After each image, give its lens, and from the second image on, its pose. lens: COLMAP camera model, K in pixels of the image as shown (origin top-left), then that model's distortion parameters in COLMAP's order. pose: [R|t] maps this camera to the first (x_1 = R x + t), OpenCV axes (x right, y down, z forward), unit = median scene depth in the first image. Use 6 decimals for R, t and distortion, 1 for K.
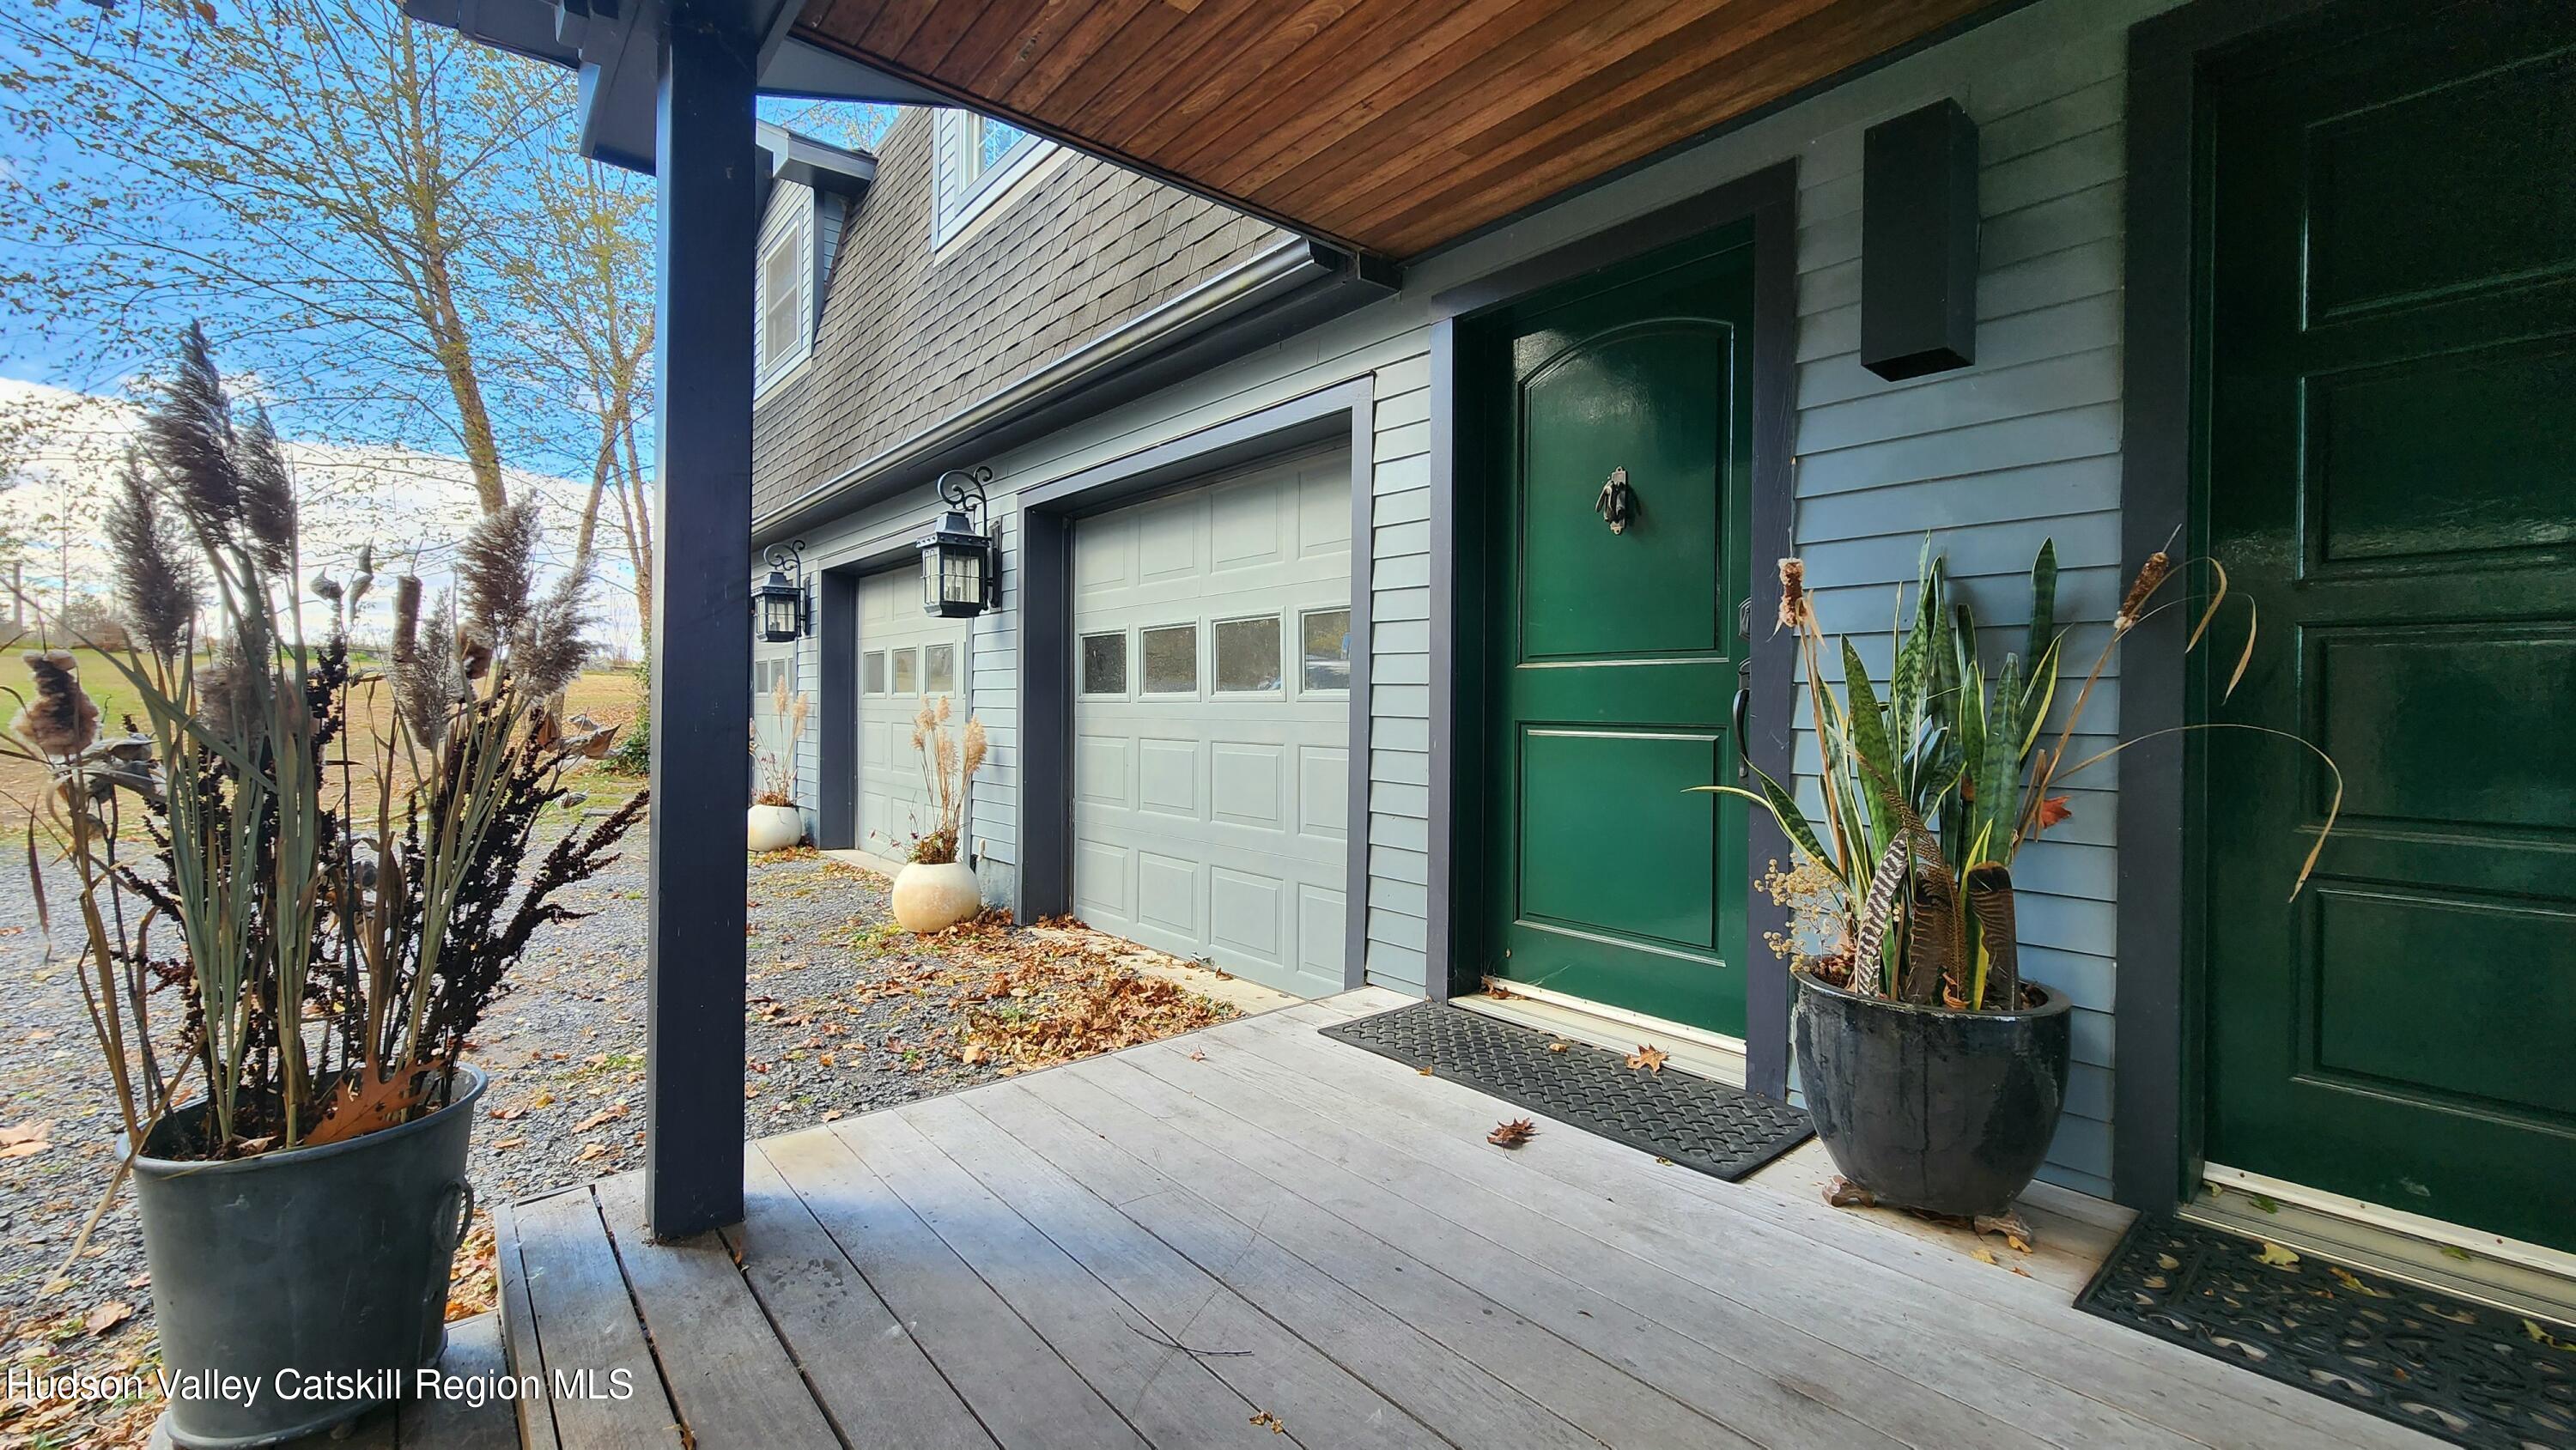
lens RADIAL K [[1057.7, 0, 1287.4], [0, 1057.7, 718.7], [0, 0, 1]] dist [-0.002839, 0.001228]
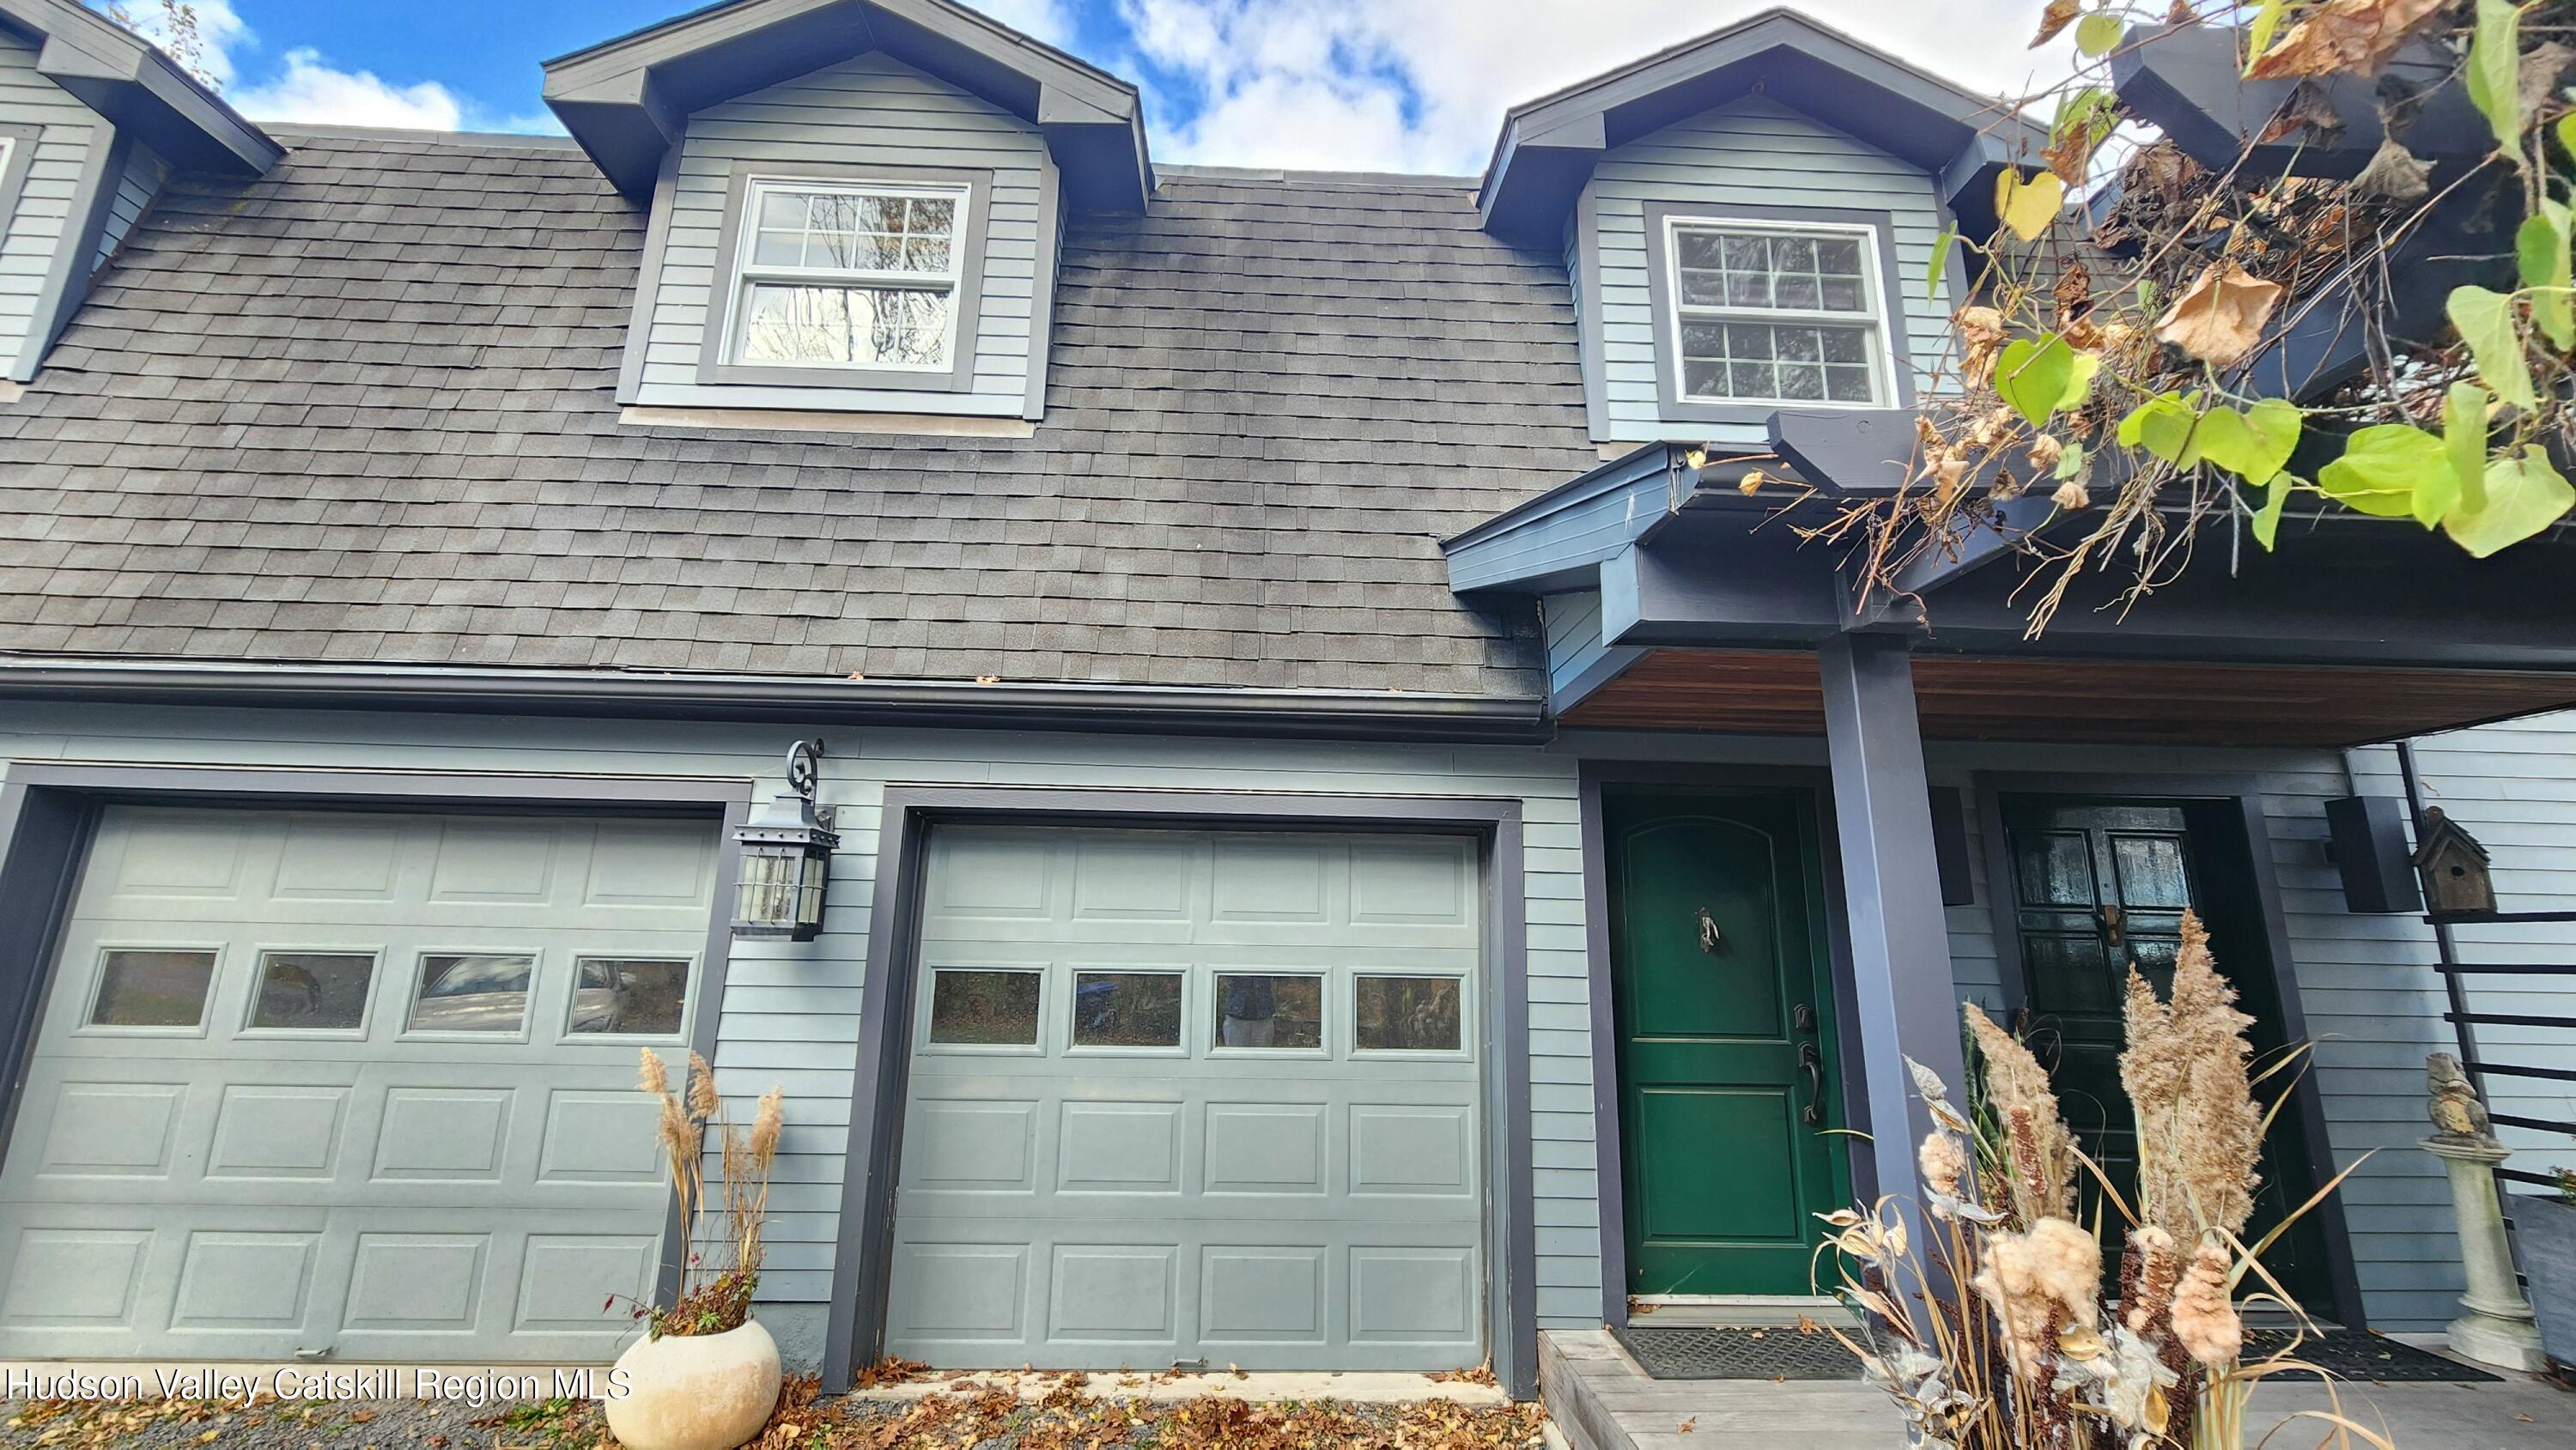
lens RADIAL K [[1057.7, 0, 1290.4], [0, 1057.7, 718.4], [0, 0, 1]] dist [-0.002839, 0.001228]
pose [[0.605775, 0.187771, 0.773162, -0.808747], [-0.005067, 0.972643, -0.232248, -0.092303], [-0.795620, 0.136773, 0.590154, 0.333083]]
